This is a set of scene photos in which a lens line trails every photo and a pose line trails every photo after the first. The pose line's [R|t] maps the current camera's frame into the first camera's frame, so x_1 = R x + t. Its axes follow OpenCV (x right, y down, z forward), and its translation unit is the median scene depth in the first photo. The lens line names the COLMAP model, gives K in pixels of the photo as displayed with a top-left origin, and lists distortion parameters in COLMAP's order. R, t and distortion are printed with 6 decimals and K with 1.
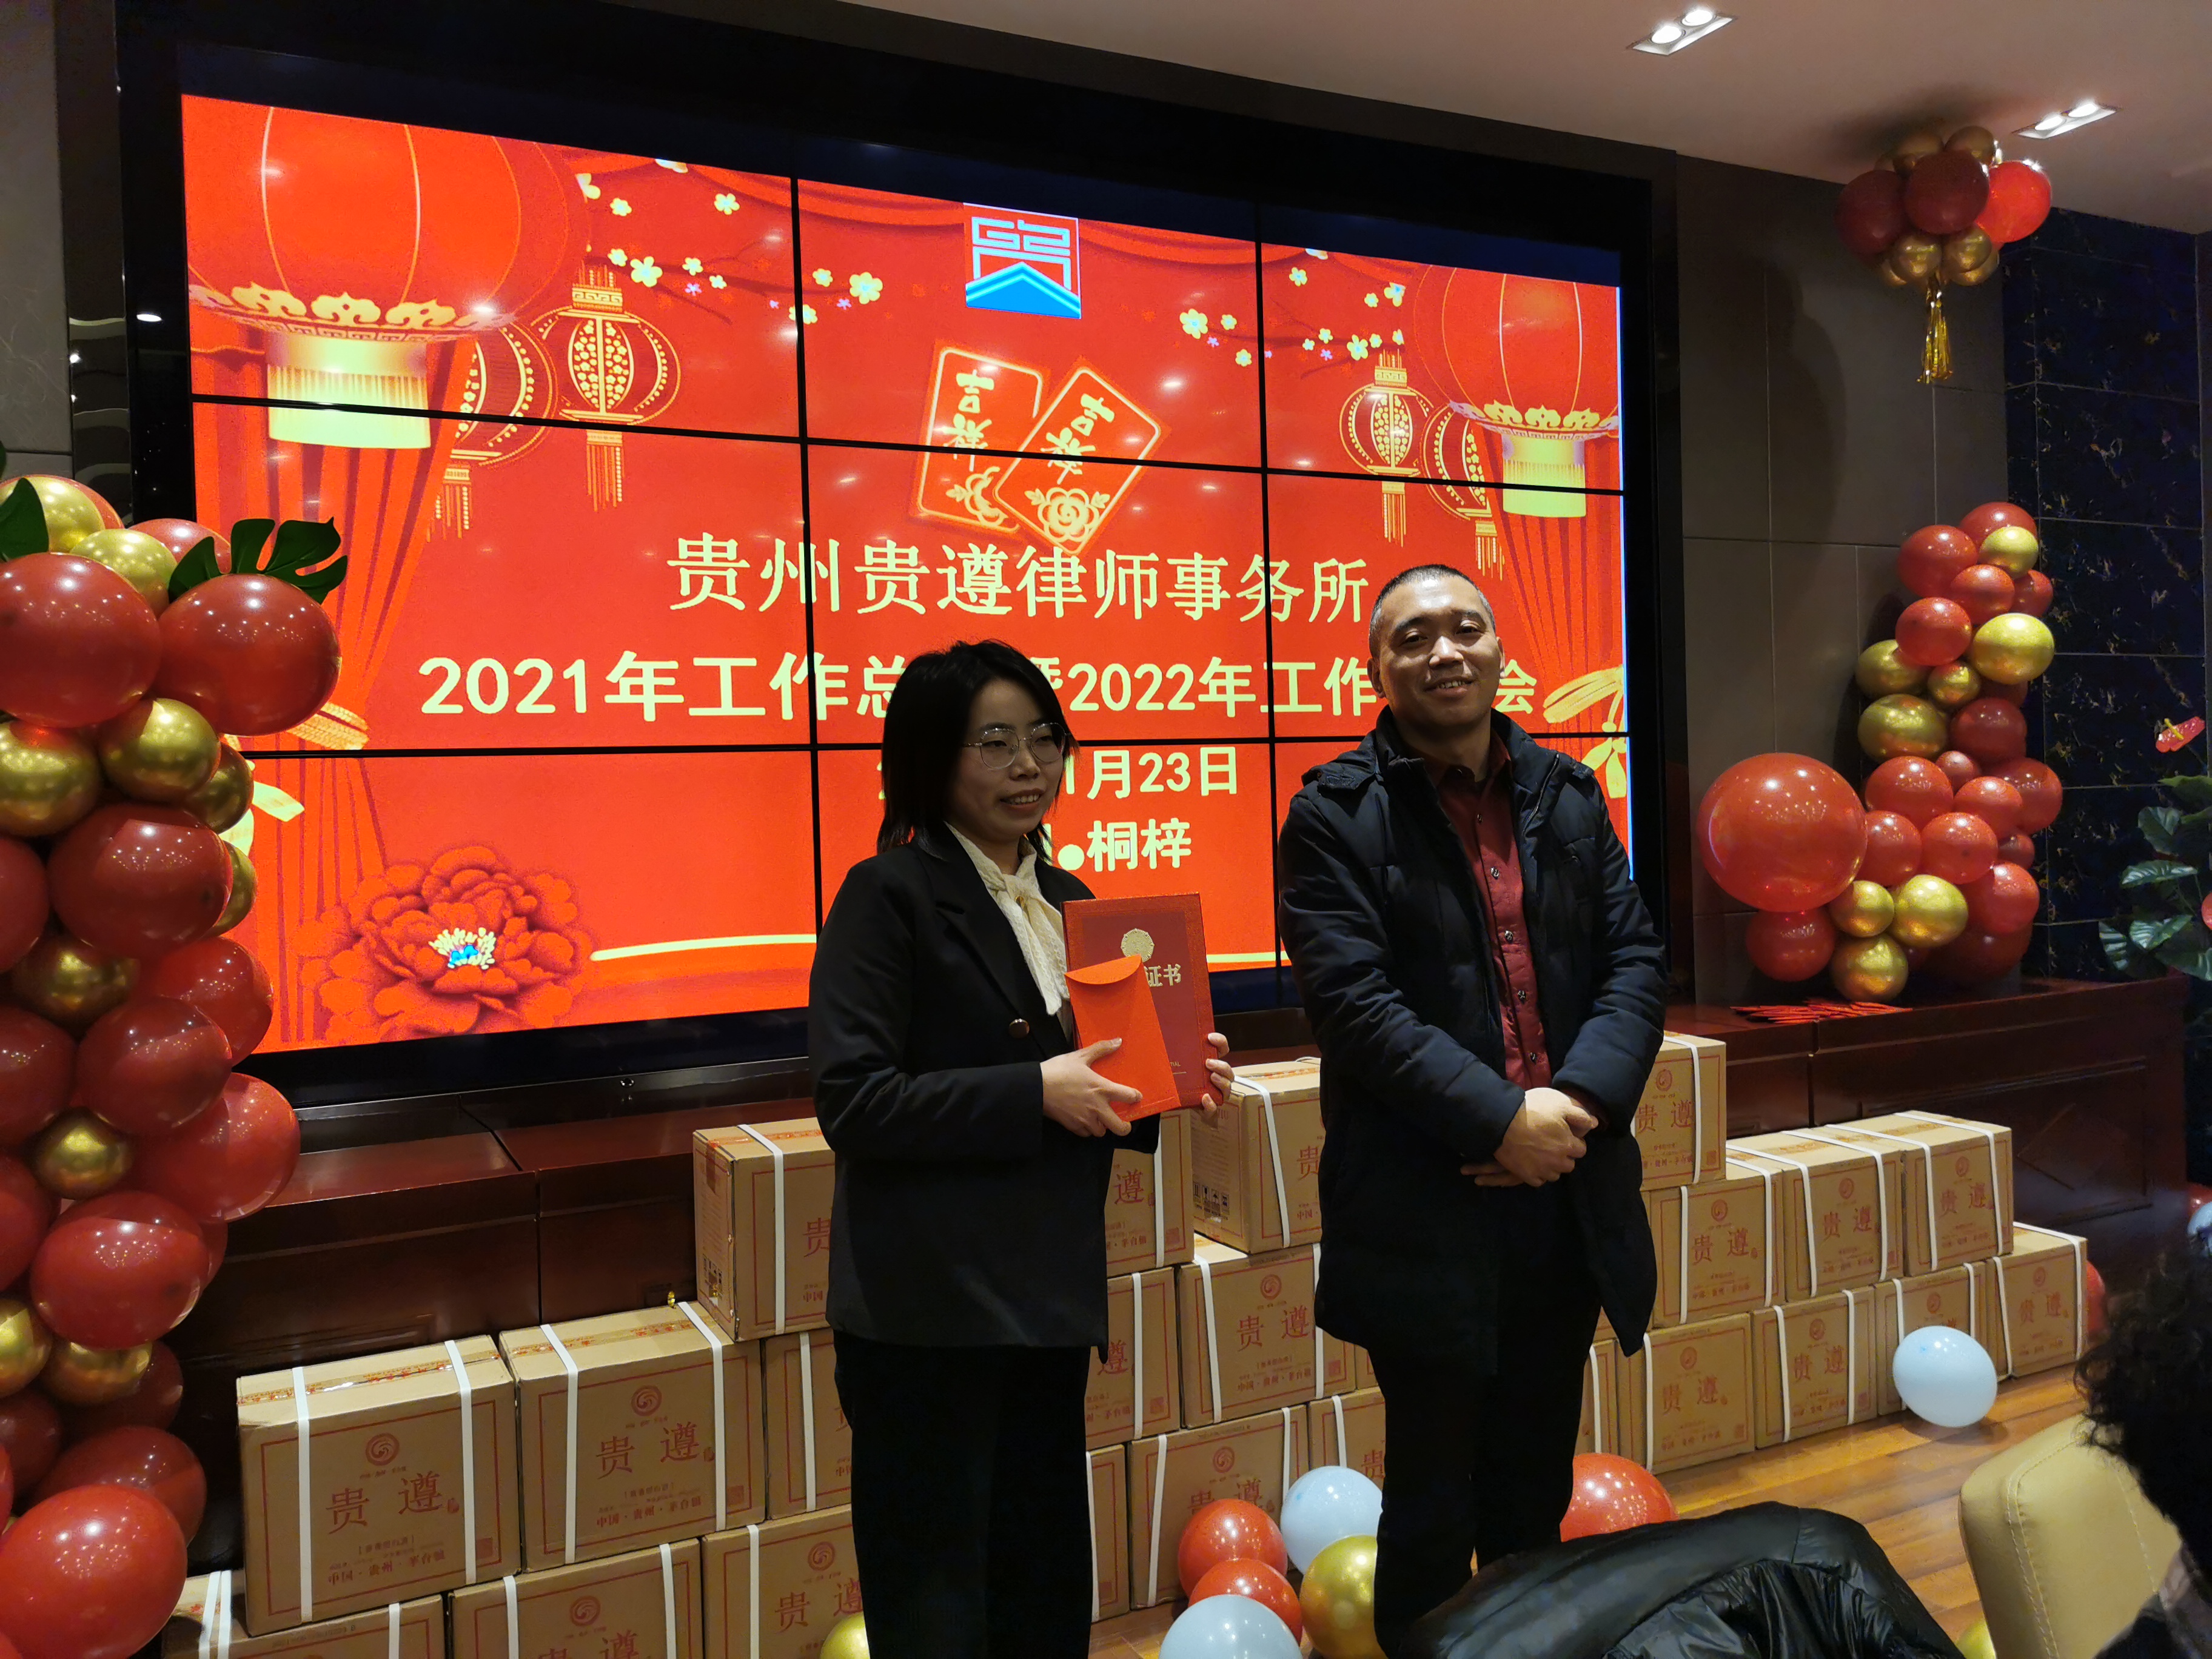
lens RADIAL K [[1740.1, 0, 1106.0], [0, 1740.1, 829.5], [0, 0, 1]] dist [0.042903, -0.053410]
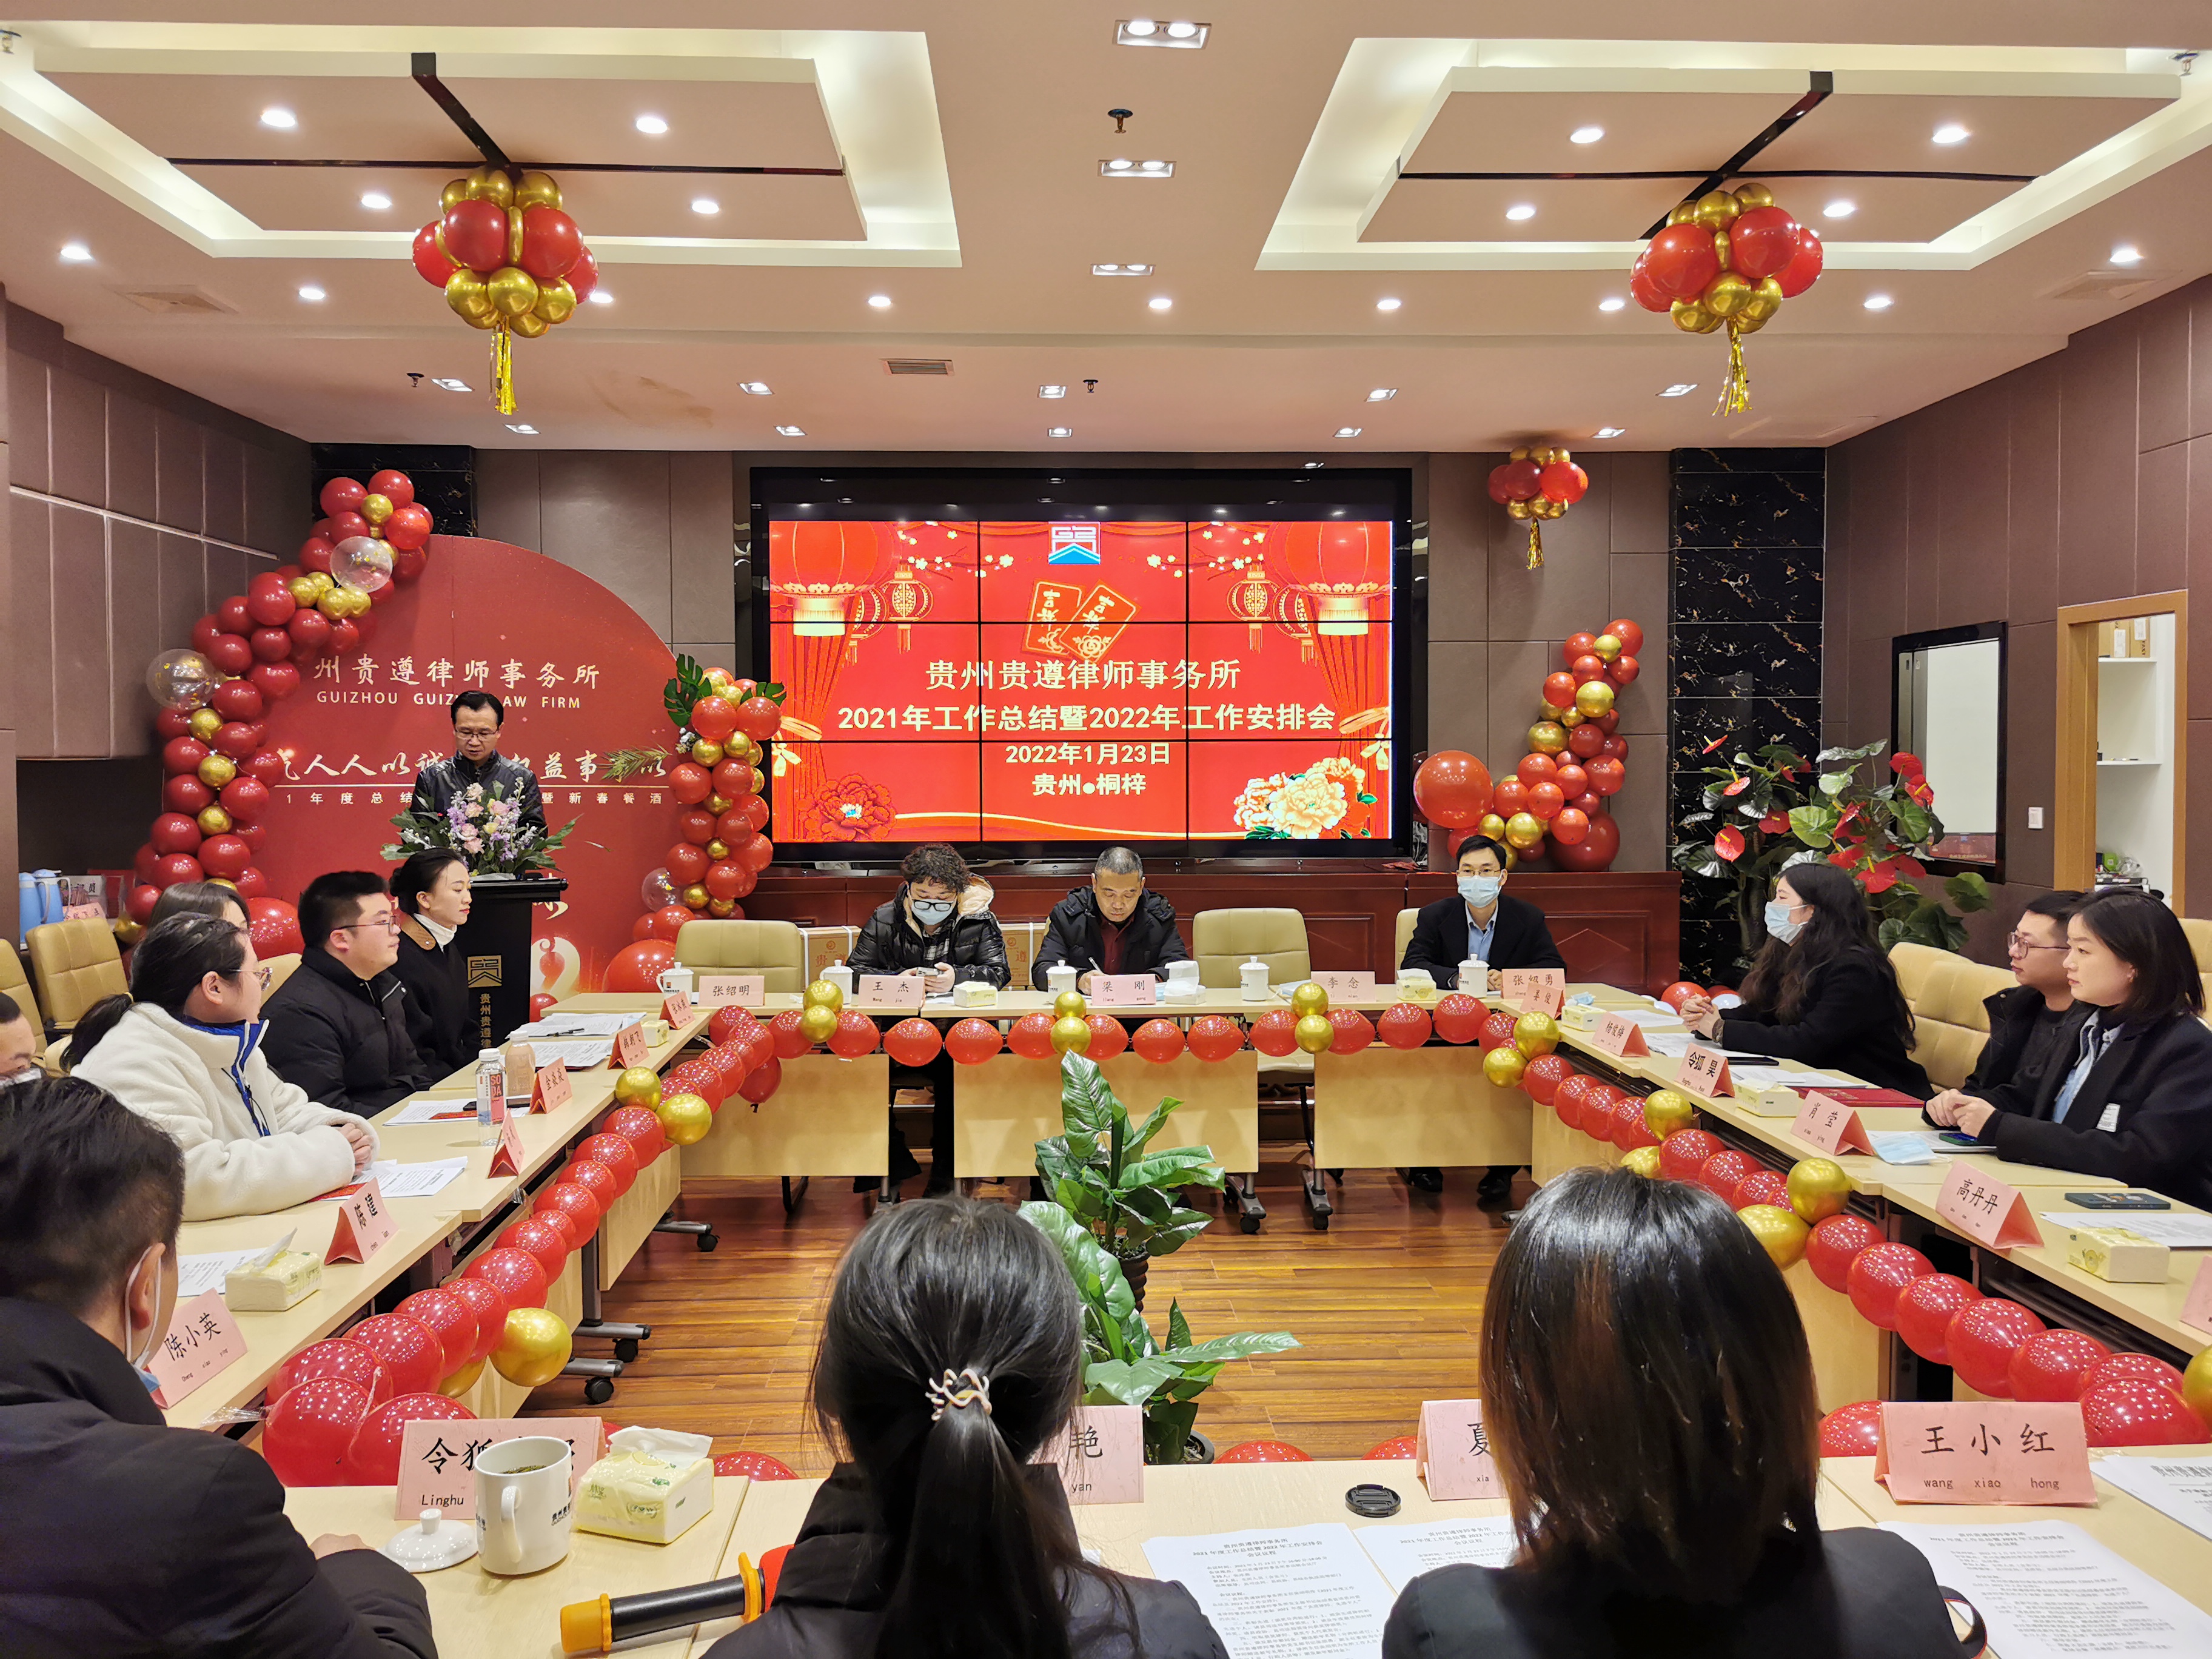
lens RADIAL K [[1838.2, 0, 1083.2], [0, 1838.2, 918.8], [0, 0, 1]] dist [0.001497, -0.002456]
pose [[0.909193, 0.061884, -0.411751, 1.071460], [-0.031439, 0.996274, 0.080314, -0.008495], [0.415187, -0.060076, 0.907750, -1.381329]]
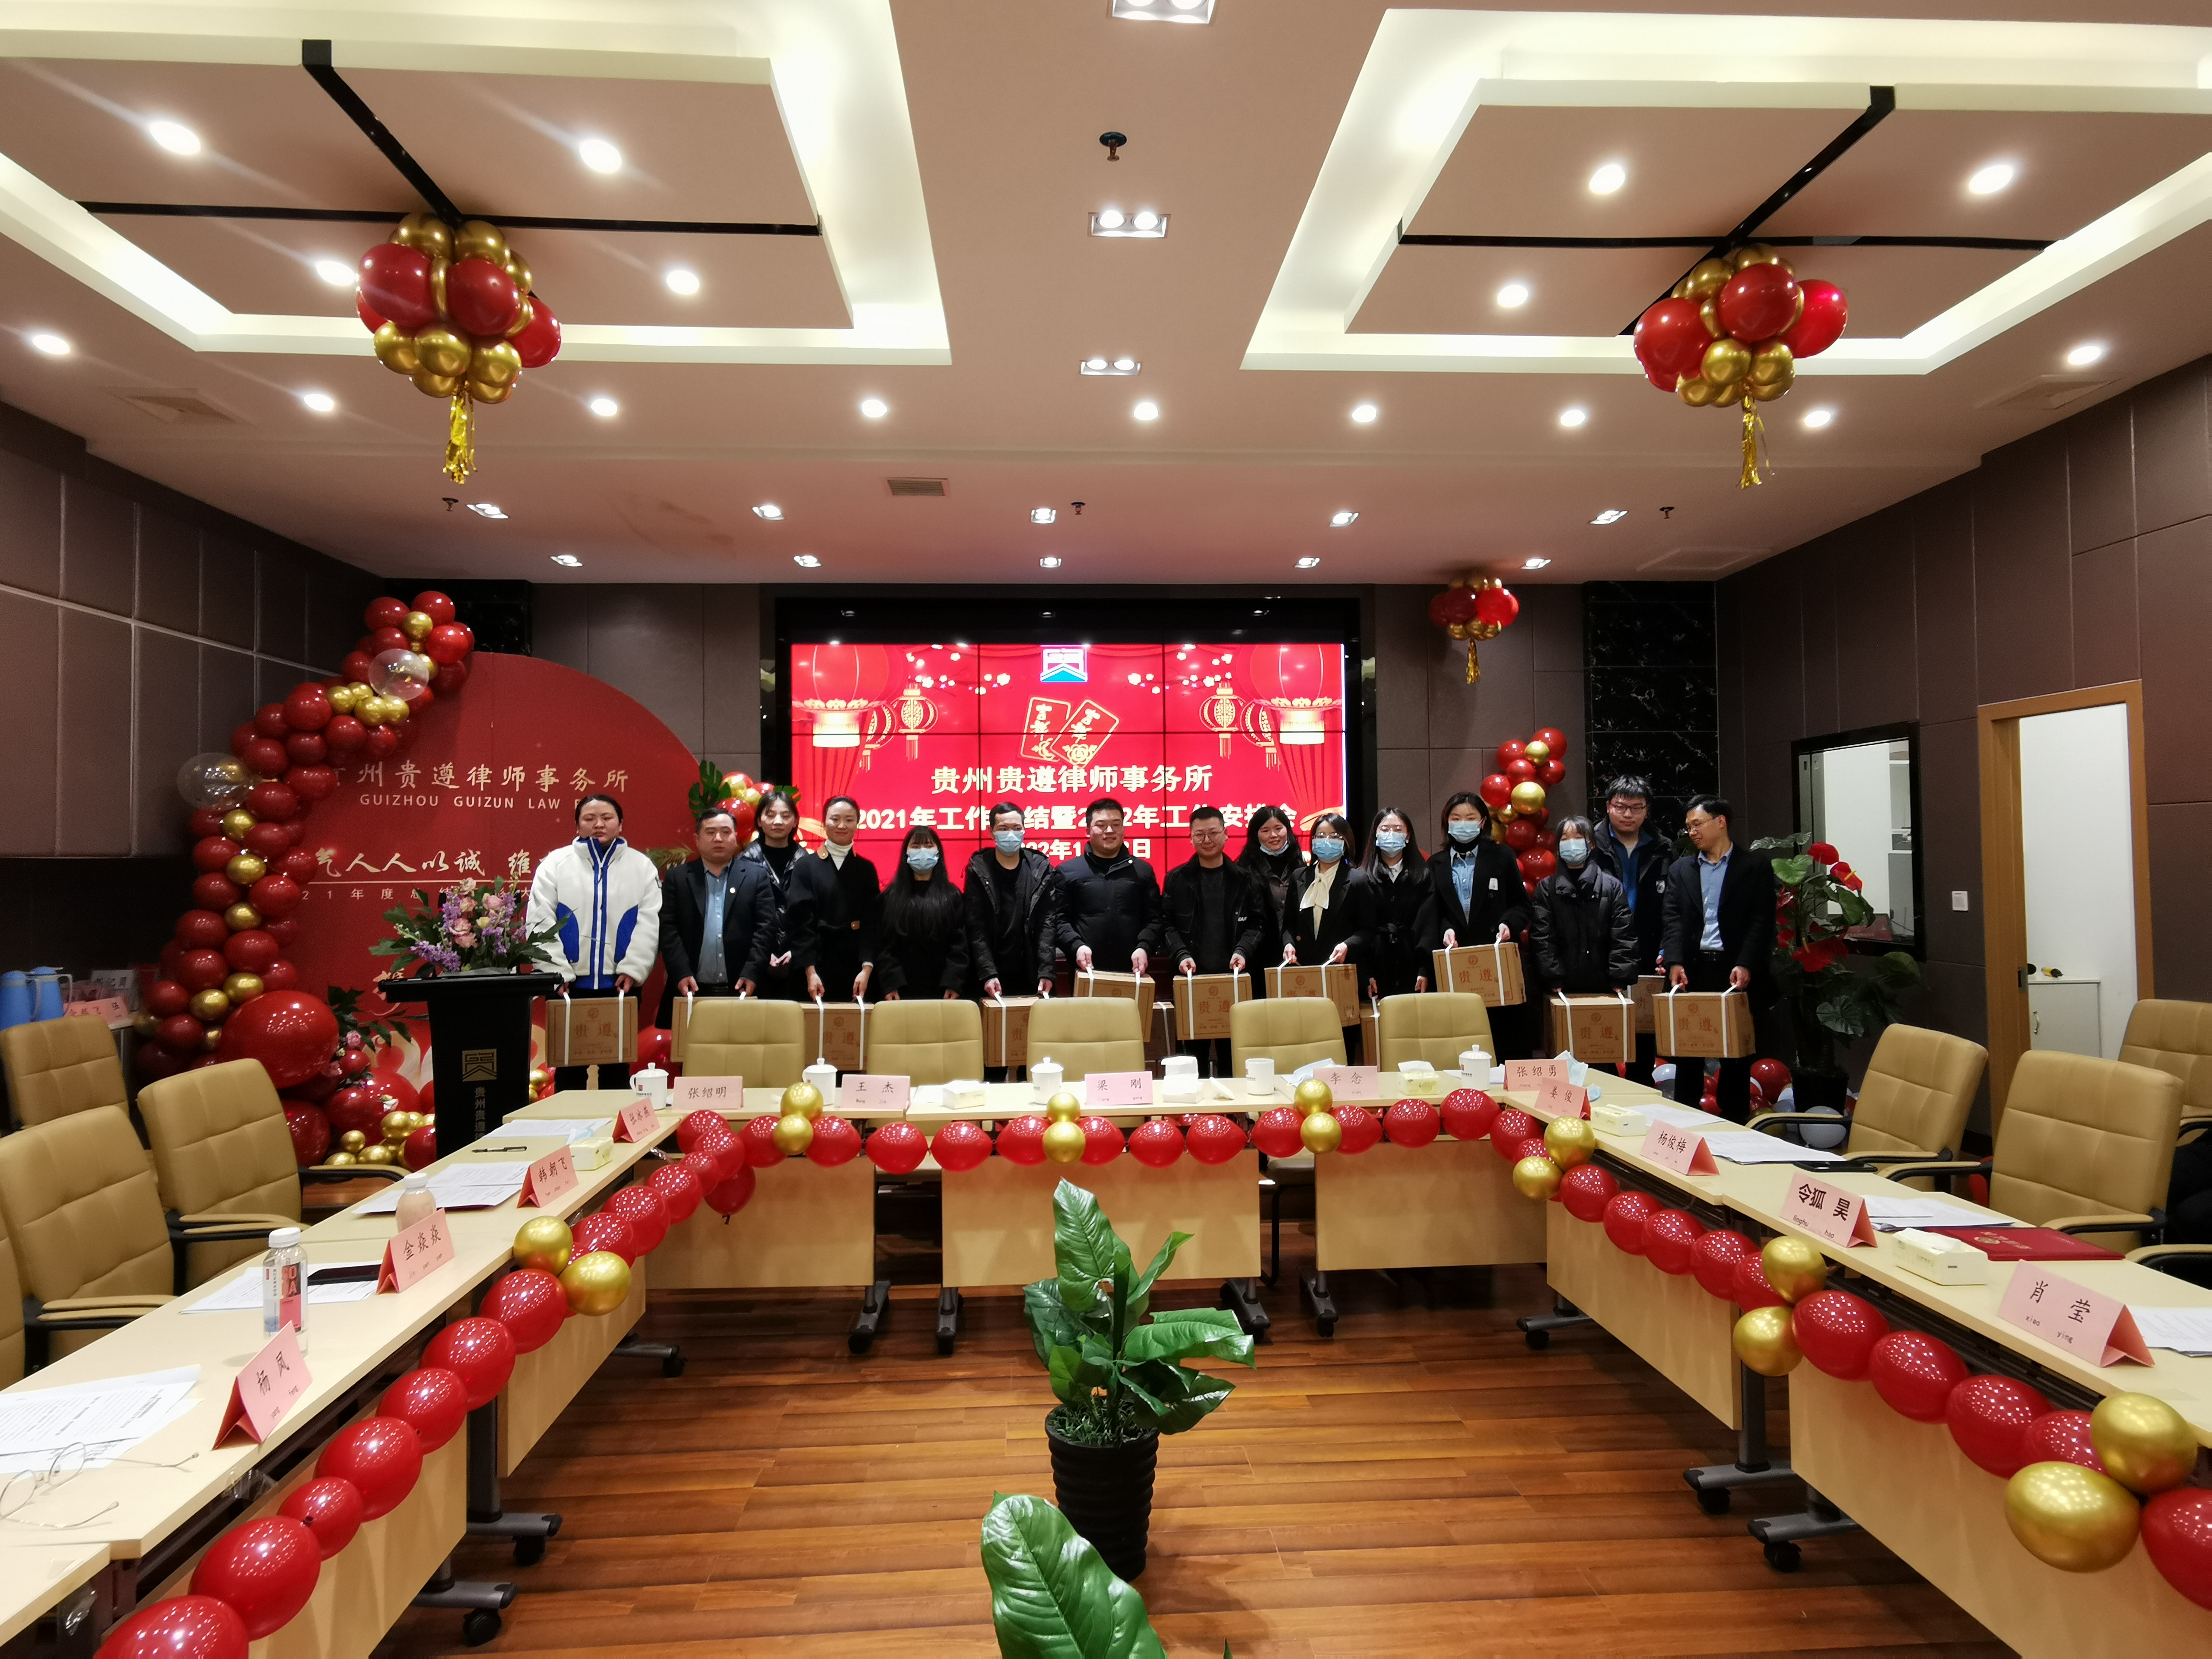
lens RADIAL K [[1408.4, 0, 1106.0], [0, 1408.4, 829.5], [0, 0, 1]] dist [-0.017366, 0.001202]
pose [[0.919499, 0.011542, -0.392924, 0.904921], [-0.024713, 0.999289, -0.028479, -0.001621], [0.392316, 0.035897, 0.919130, -1.024547]]
